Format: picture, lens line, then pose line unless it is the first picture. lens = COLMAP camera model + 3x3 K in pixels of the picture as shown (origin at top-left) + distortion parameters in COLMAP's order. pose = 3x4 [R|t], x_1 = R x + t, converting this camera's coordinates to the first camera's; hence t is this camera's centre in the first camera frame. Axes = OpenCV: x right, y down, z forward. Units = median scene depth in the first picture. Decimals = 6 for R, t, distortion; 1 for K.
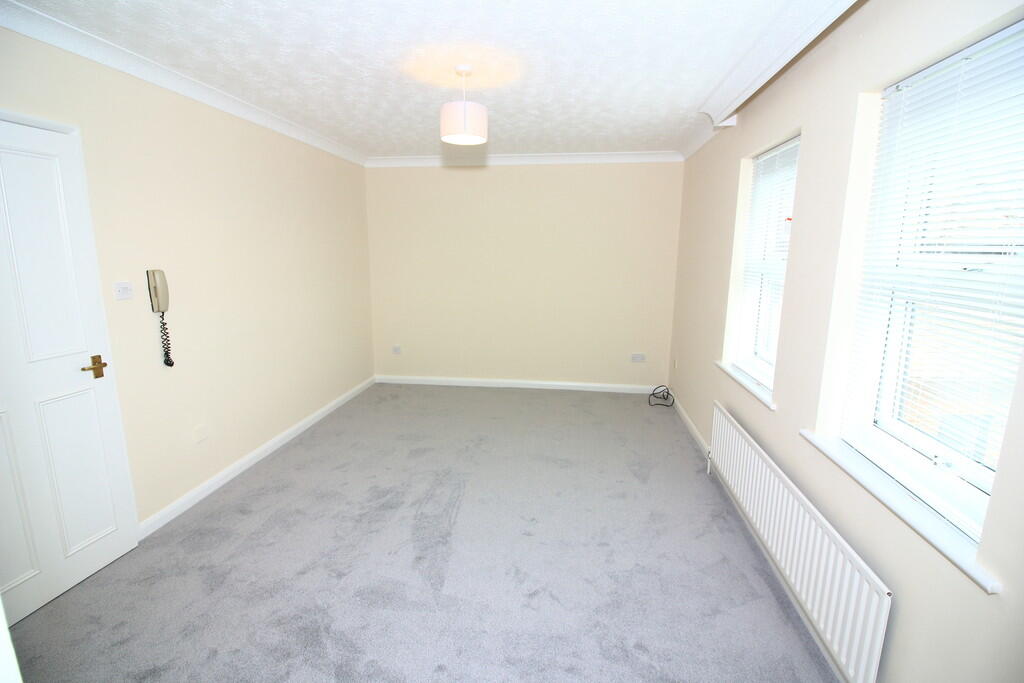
lens RADIAL K [[508.5, 0, 512.0], [0, 508.5, 341.5], [0, 0, 1]] dist [-0.004049, -0.019258]
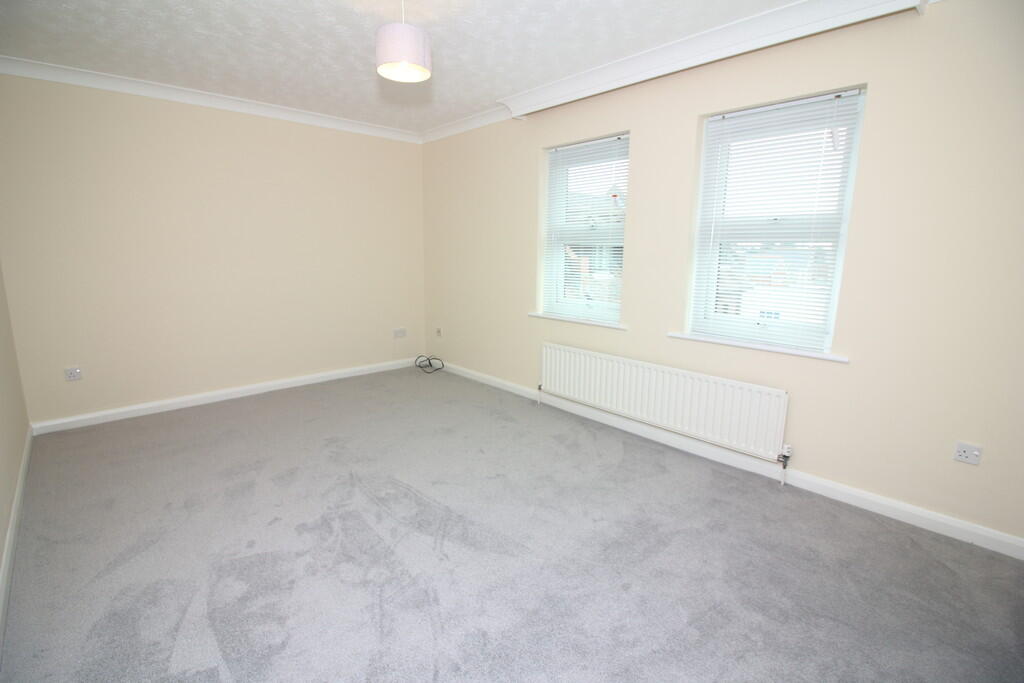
lens RADIAL K [[508.5, 0, 512.0], [0, 508.5, 341.5], [0, 0, 1]] dist [-0.004049, -0.019258]
pose [[0.593737, -0.138859, 0.792587, -0.648165], [0.141190, 0.987694, 0.067274, 0.018686], [-0.792175, 0.071963, 0.606037, 0.307962]]
